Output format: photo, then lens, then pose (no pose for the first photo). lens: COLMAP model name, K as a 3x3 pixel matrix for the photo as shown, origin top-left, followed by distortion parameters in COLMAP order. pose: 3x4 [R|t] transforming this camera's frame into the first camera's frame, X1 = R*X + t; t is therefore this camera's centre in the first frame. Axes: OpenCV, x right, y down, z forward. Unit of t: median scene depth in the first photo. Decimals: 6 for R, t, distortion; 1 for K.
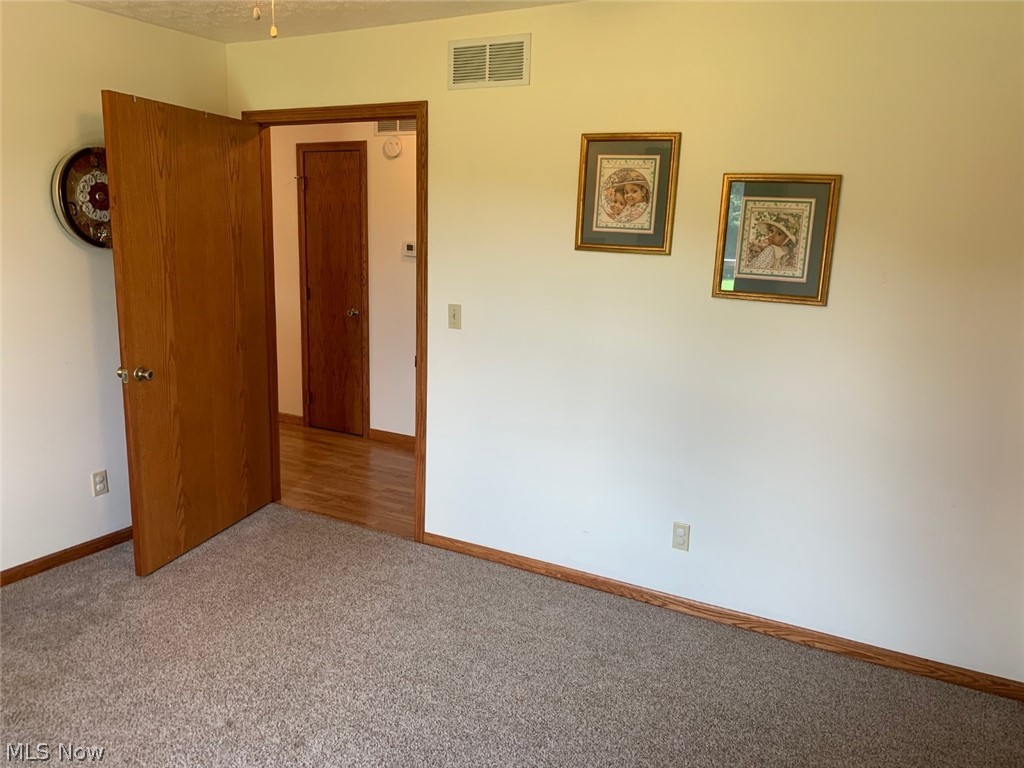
lens RADIAL K [[778.7, 0, 518.0], [0, 778.7, 381.6], [0, 0, 1]] dist [0.001333, 0.001961]
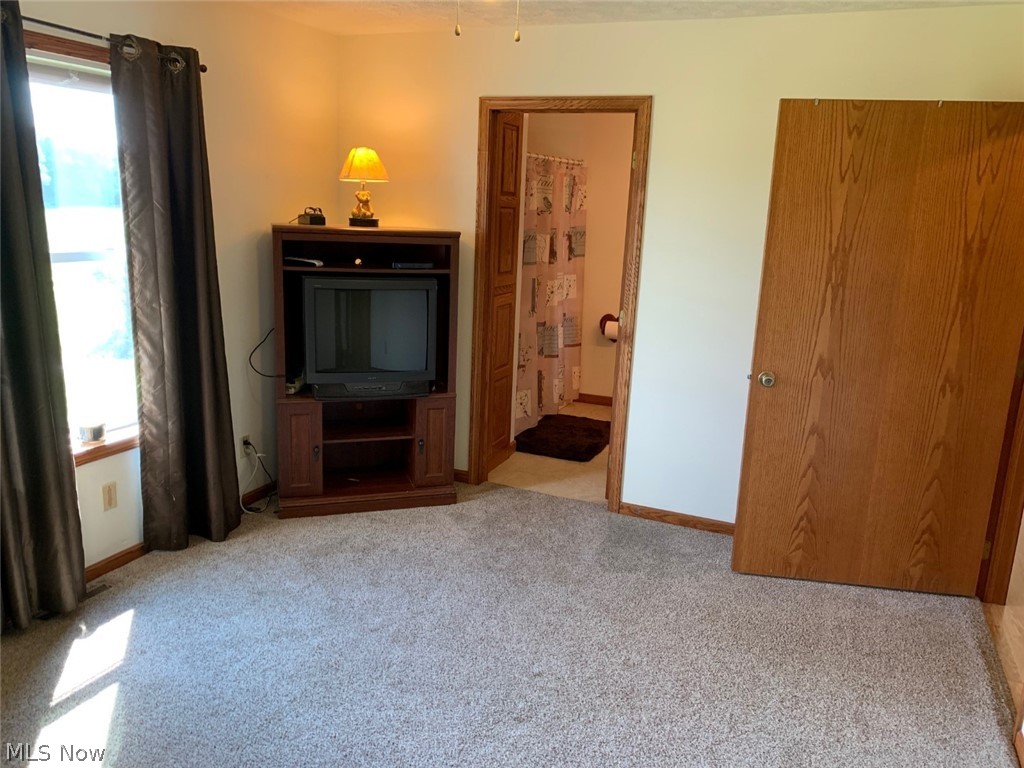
lens RADIAL K [[778.7, 0, 518.0], [0, 778.7, 381.6], [0, 0, 1]] dist [0.001333, 0.001961]
pose [[0.104722, 0.194919, -0.975213, 0.442453], [-0.231917, 0.958355, 0.166646, -0.095297], [0.967082, 0.208717, 0.145566, 0.520876]]
